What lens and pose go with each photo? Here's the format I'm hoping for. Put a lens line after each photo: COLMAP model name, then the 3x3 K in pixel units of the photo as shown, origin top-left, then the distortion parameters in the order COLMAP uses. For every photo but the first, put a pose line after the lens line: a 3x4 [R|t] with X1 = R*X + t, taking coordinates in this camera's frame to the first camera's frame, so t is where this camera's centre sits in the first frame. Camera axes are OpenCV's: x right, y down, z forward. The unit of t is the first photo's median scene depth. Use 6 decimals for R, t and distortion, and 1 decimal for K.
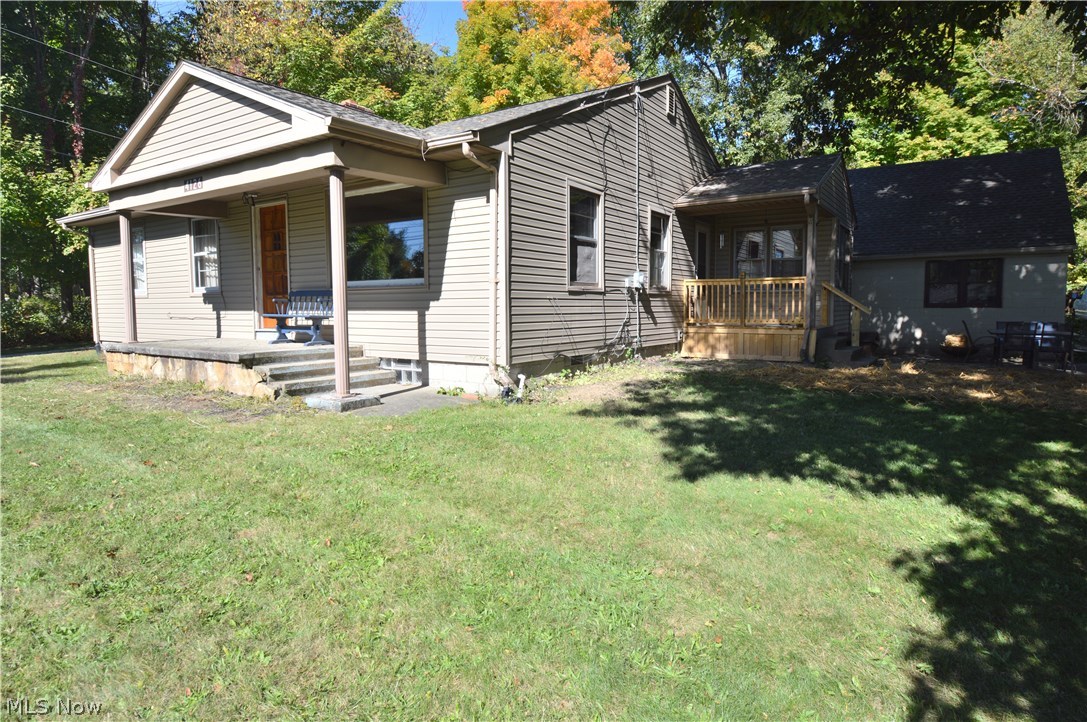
lens RADIAL K [[627.6, 0, 545.1], [0, 627.6, 356.7], [0, 0, 1]] dist [-0.008769, -0.001299]
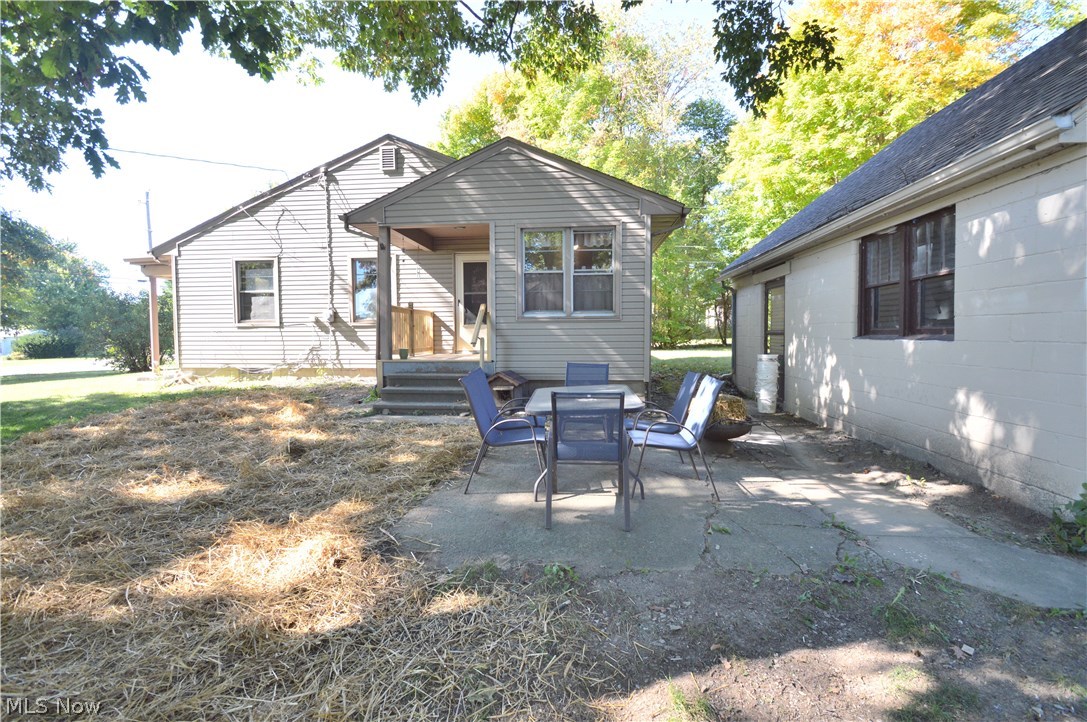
lens RADIAL K [[489.8, 0, 545.5], [0, 489.8, 360.5], [0, 0, 1]] dist [-0.003350, -0.000125]
pose [[0.463793, 0.048221, -0.884630, 1.418891], [-0.067786, 0.997522, 0.018836, -0.090381], [0.883346, 0.051230, 0.465913, 1.058106]]
